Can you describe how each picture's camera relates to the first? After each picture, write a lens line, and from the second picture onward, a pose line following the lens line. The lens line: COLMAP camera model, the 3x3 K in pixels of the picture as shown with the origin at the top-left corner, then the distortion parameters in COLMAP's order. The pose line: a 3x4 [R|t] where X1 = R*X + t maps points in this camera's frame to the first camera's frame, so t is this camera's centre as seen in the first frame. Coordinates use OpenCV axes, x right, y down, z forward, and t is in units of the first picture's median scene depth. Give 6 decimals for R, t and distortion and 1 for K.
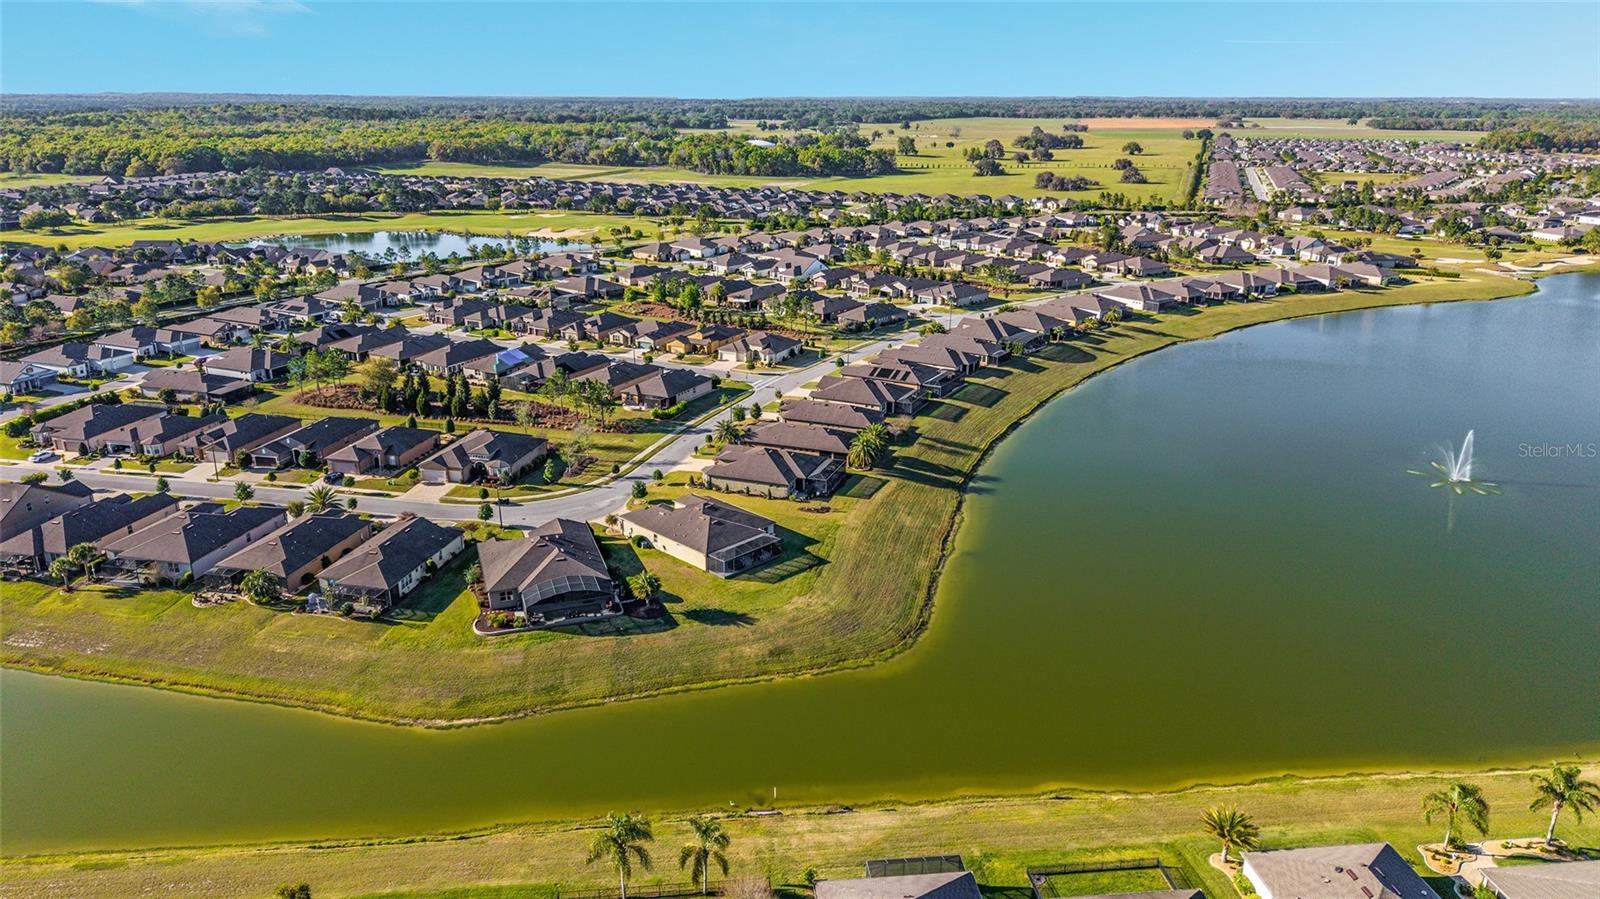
lens RADIAL K [[1074.6, 0, 798.0], [0, 1074.6, 428.2], [0, 0, 1]] dist [0.042372, -0.047993]
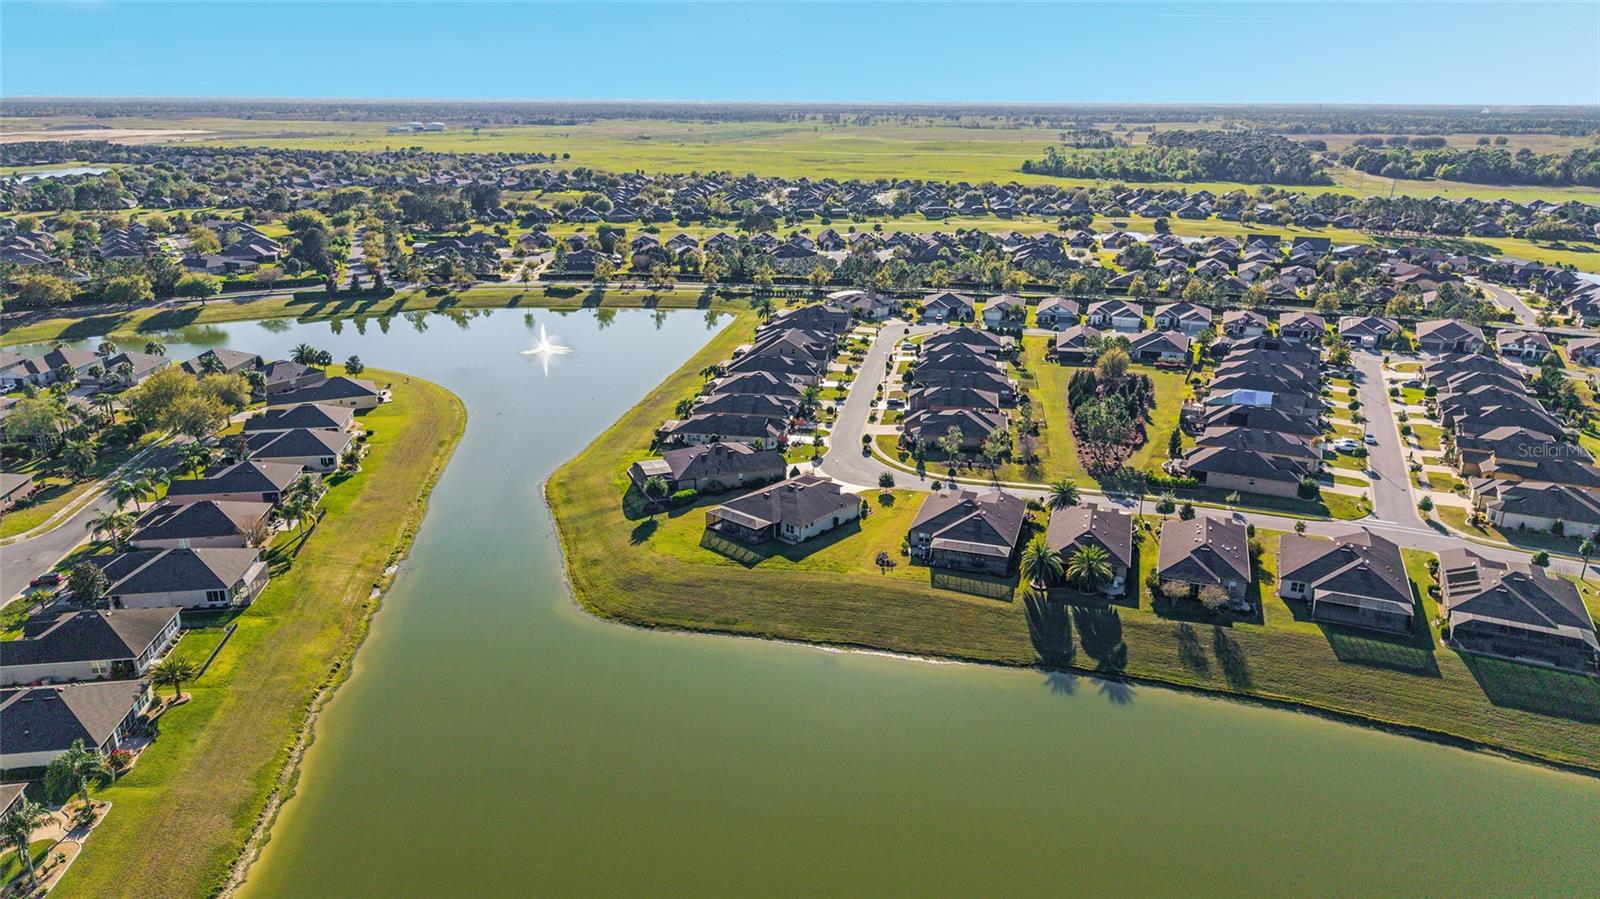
lens RADIAL K [[1074.6, 0, 798.0], [0, 1074.6, 428.2], [0, 0, 1]] dist [0.042372, -0.047993]
pose [[0.024170, 0.279762, -0.959765, 0.662779], [-0.294573, 0.919415, 0.260582, -0.186289], [0.955323, 0.276422, 0.104633, 0.634314]]
